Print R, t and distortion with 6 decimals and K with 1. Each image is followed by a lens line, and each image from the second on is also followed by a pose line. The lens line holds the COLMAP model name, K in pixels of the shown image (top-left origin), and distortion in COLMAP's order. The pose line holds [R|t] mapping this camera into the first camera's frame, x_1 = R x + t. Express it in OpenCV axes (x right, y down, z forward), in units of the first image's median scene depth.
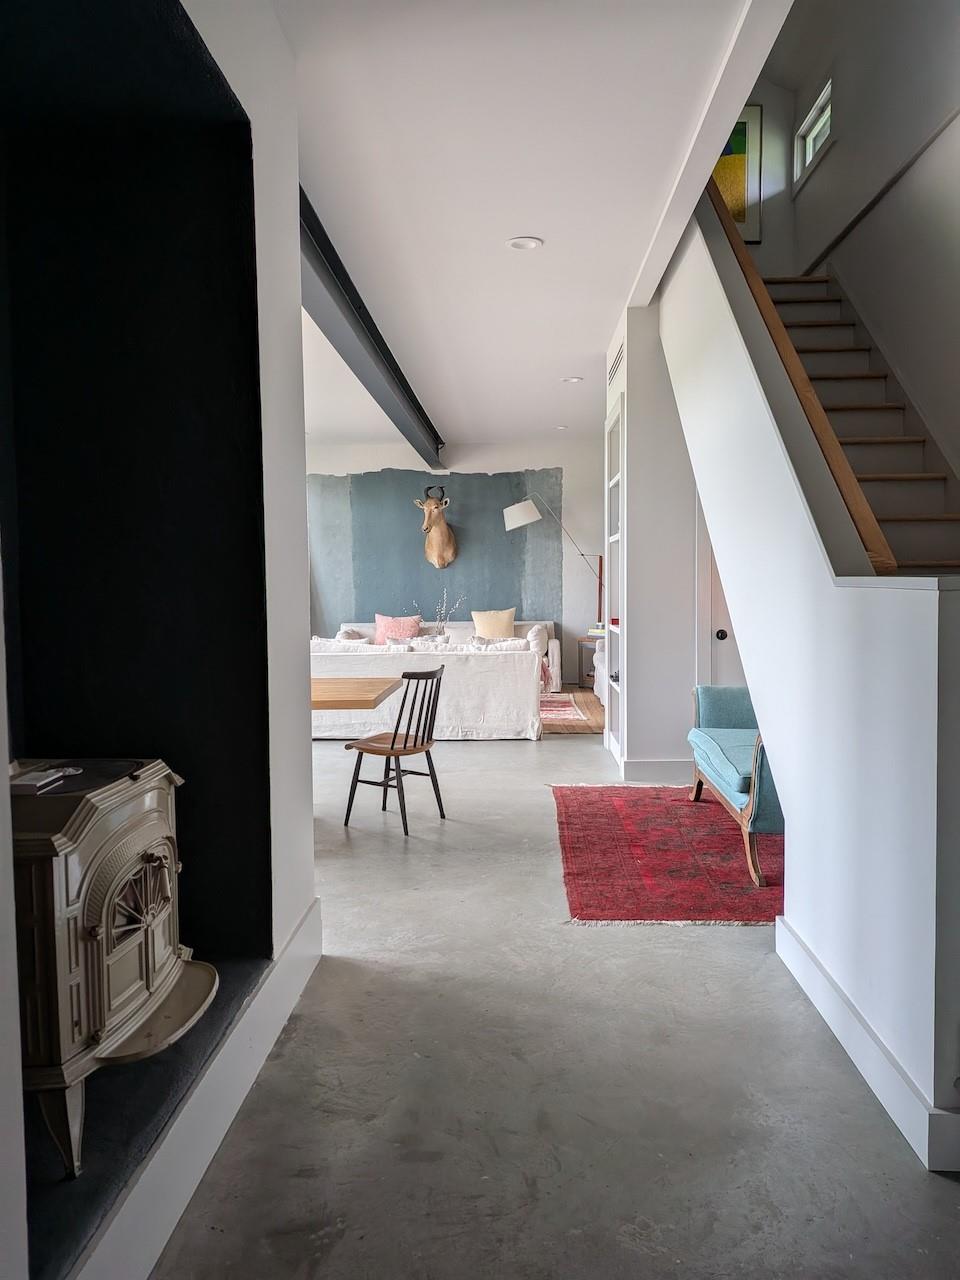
lens RADIAL K [[951.9, 0, 480.5], [0, 951.9, 642.0], [0, 0, 1]] dist [0.001712, 0.003095]
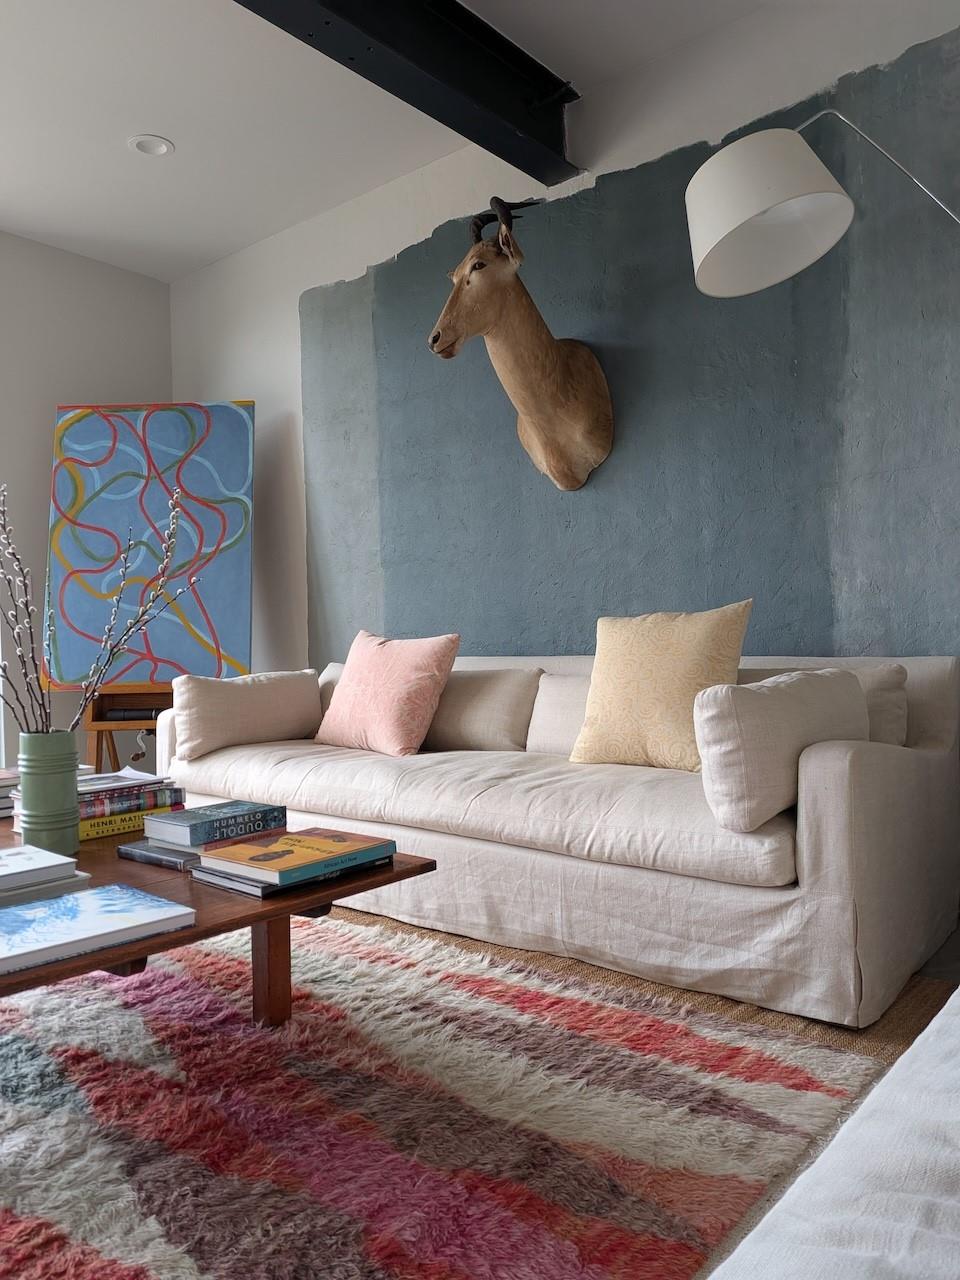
lens RADIAL K [[951.9, 0, 478.4], [0, 951.9, 641.2], [0, 0, 1]] dist [0.001712, 0.003095]
pose [[0.789989, -0.005397, -0.613098, 0.127894], [-0.026868, 0.998696, -0.043411, -0.012133], [0.612533, 0.050767, 0.788813, 0.735551]]
